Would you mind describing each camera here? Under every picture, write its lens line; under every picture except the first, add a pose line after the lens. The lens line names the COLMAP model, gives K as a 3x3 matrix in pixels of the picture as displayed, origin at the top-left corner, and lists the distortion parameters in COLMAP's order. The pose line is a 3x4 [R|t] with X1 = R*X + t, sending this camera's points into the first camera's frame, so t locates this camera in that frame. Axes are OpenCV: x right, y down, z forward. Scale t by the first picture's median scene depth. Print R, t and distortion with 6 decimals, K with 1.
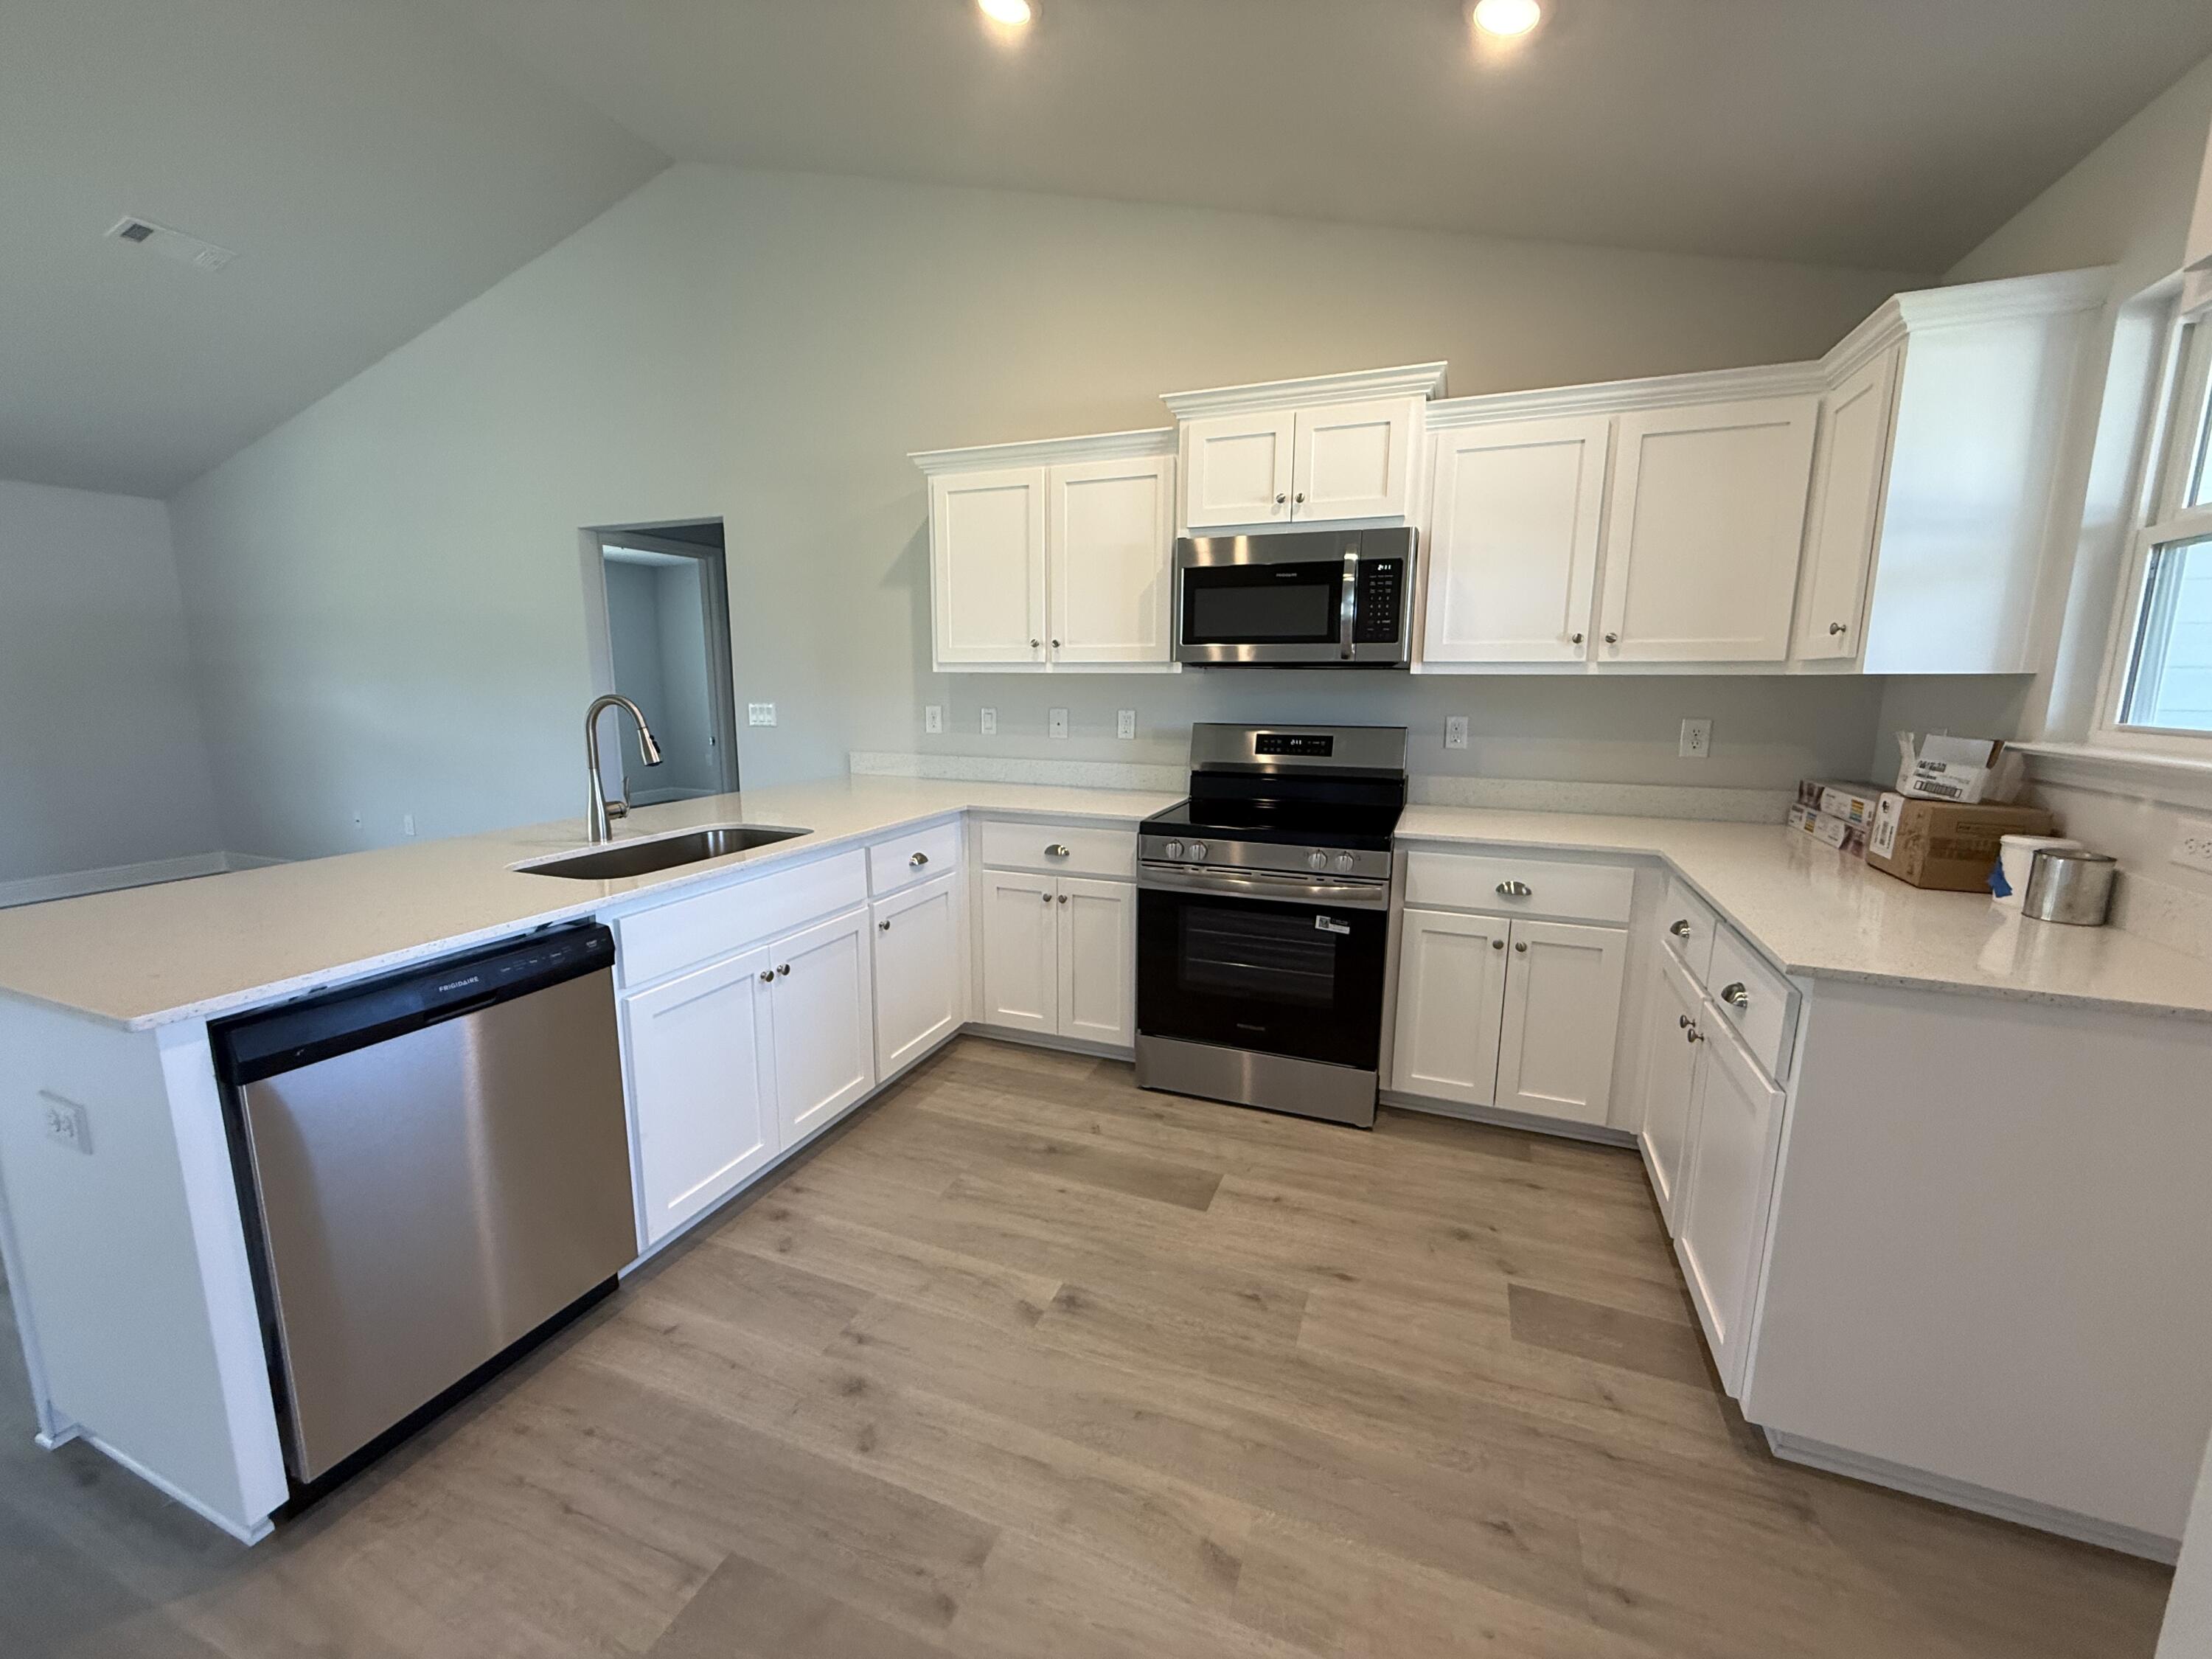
lens RADIAL K [[880.1, 0, 1103.0], [0, 880.1, 829.4], [0, 0, 1]] dist [0.000148, 0.000172]
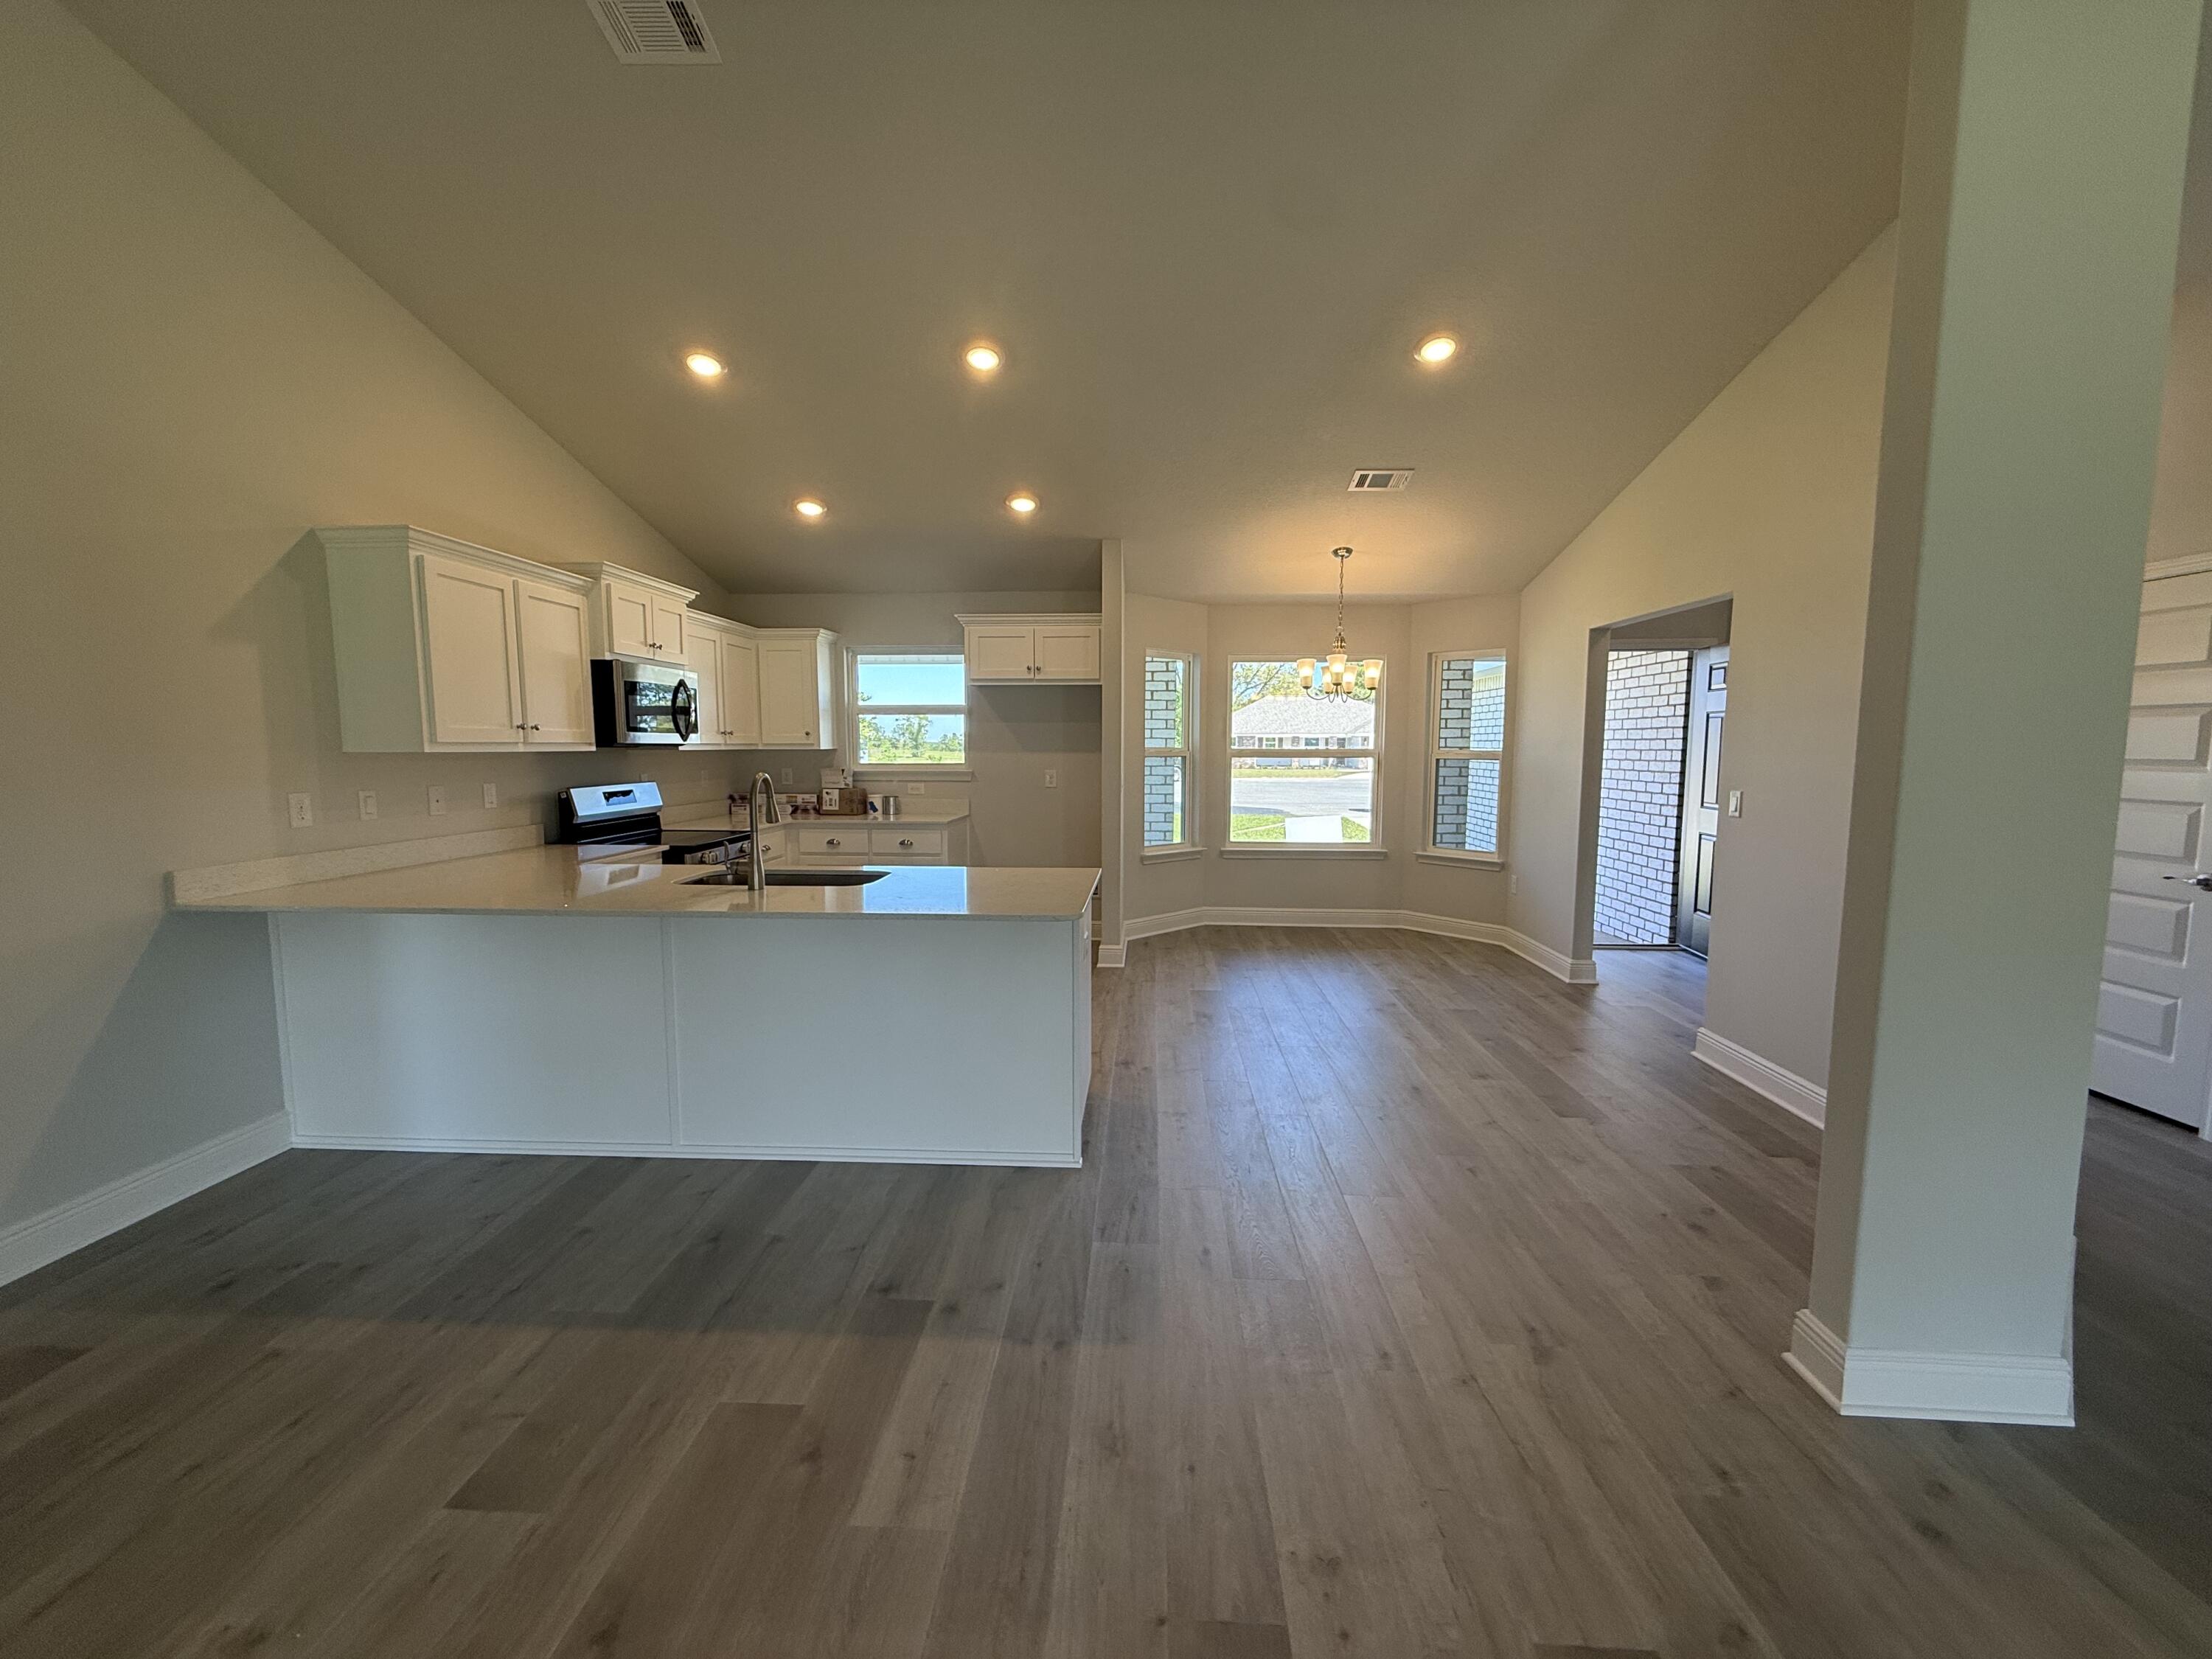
lens RADIAL K [[880.1, 0, 1103.0], [0, 880.1, 829.4], [0, 0, 1]] dist [0.000148, 0.000172]
pose [[-0.321687, -0.095474, 0.942020, -1.776040], [0.158081, 0.975524, 0.152852, -0.172209], [-0.933557, 0.198086, -0.298720, 0.839123]]
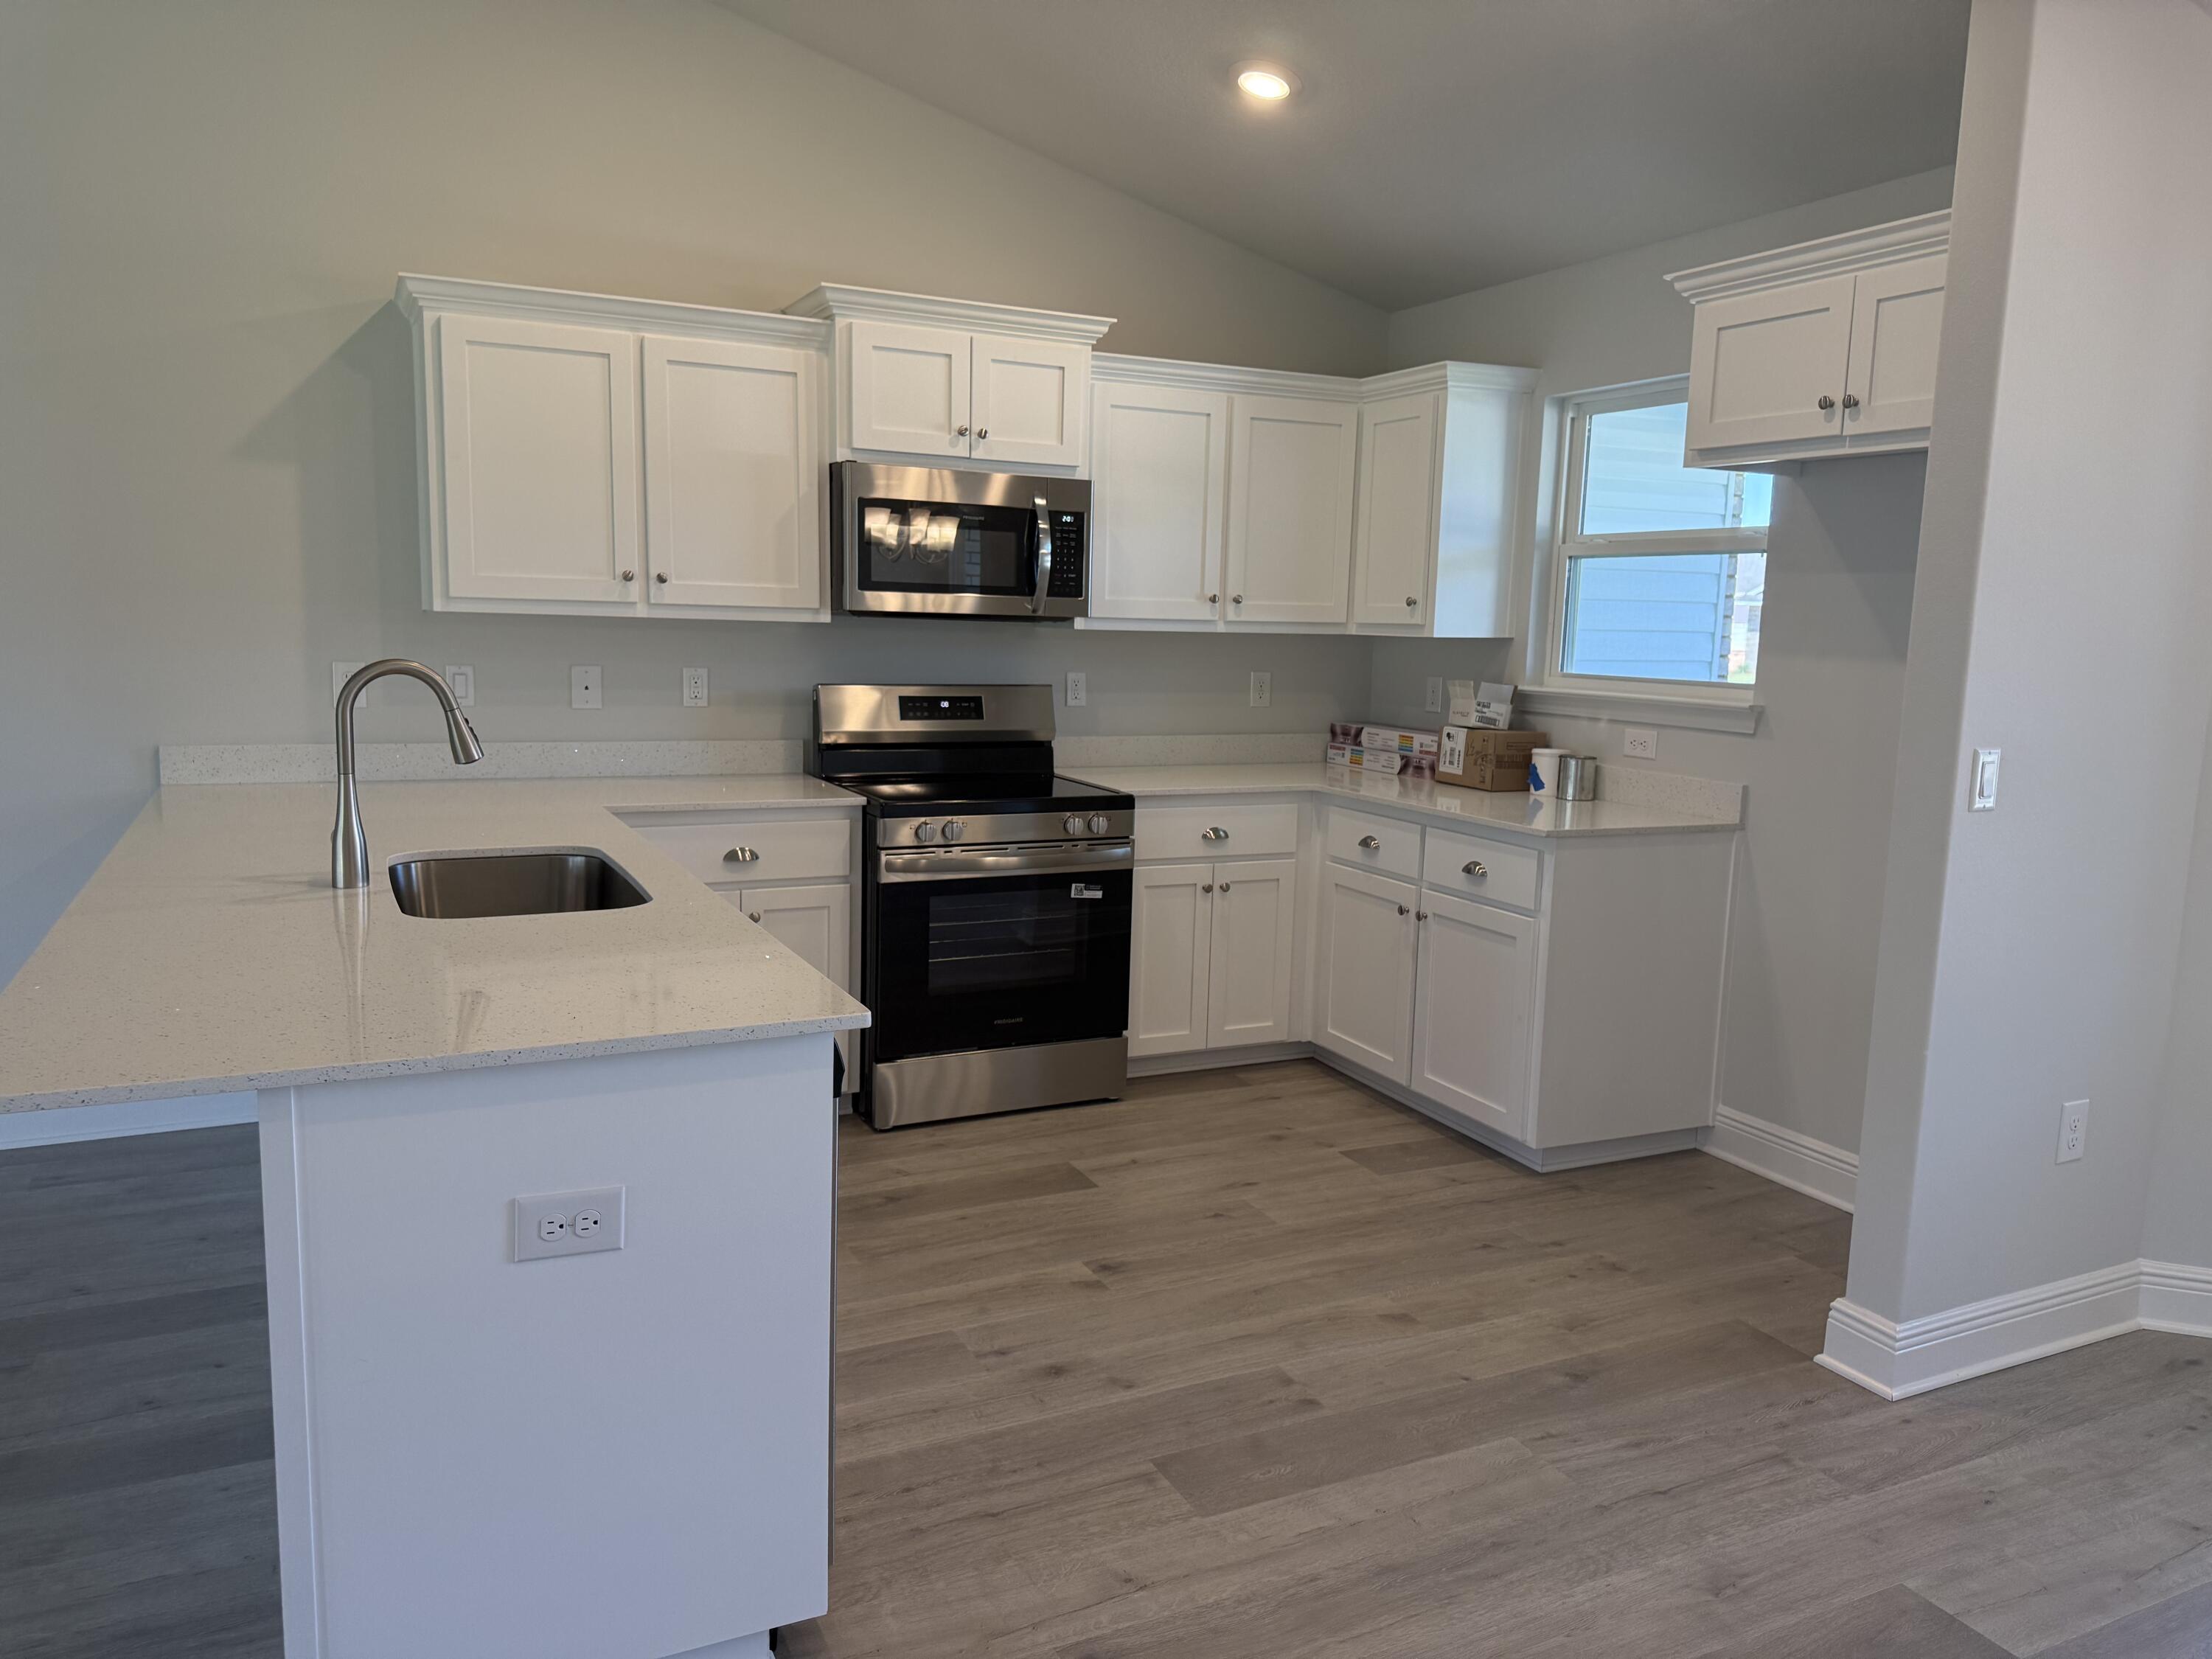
lens RADIAL K [[1541.9, 0, 1106.0], [0, 1541.9, 829.5], [0, 0, 1]] dist [0.176395, -0.345239]
pose [[0.672525, -0.089853, 0.734599, -0.968776], [0.102462, 0.994348, 0.027821, -0.003614], [-0.732947, 0.056558, 0.677931, -0.166999]]
